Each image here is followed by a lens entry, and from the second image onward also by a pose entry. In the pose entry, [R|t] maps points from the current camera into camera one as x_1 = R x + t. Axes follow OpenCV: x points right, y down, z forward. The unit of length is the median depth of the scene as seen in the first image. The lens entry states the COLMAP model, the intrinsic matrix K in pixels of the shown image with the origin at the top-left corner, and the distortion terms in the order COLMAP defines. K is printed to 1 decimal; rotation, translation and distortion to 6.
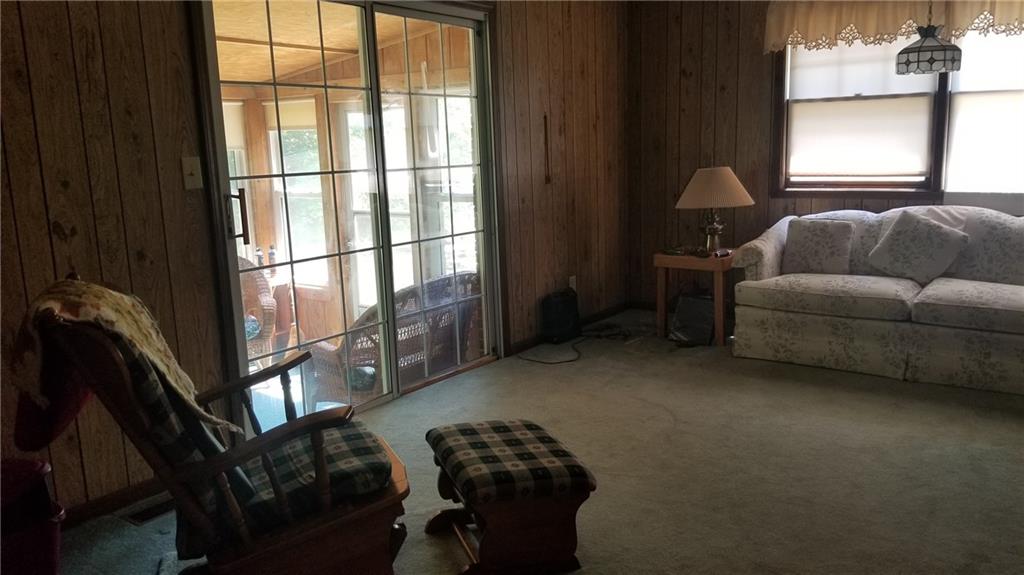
lens RADIAL K [[818.8, 0, 519.5], [0, 818.8, 291.8], [0, 0, 1]] dist [0.088429, -0.133286]
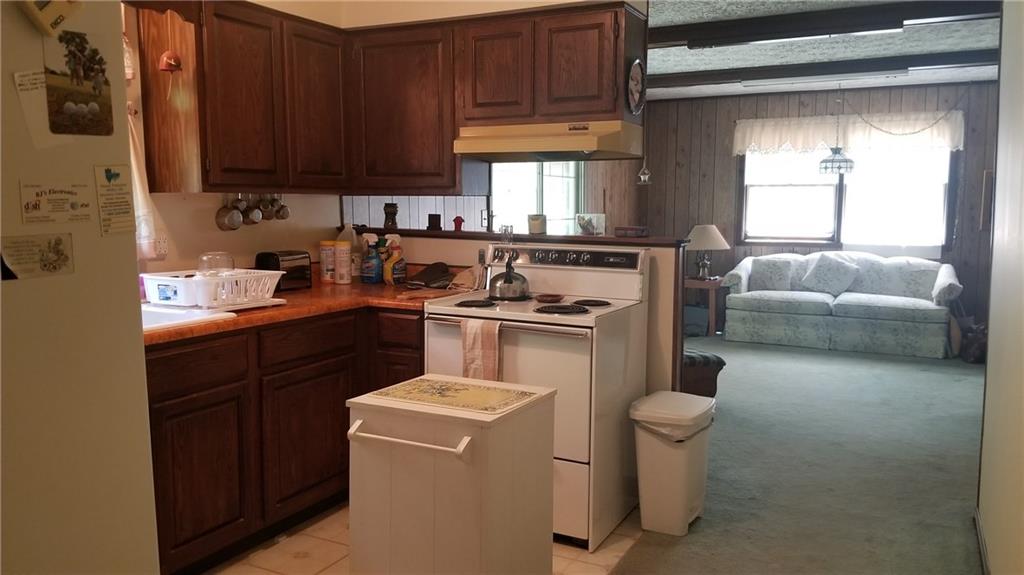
lens RADIAL K [[818.8, 0, 508.1], [0, 818.8, 295.5], [0, 0, 1]] dist [0.088429, -0.133286]
pose [[0.988791, 0.018025, 0.148214, -0.401545], [-0.007429, 0.997396, -0.071738, 0.108964], [-0.149122, 0.069832, 0.986350, -0.537059]]
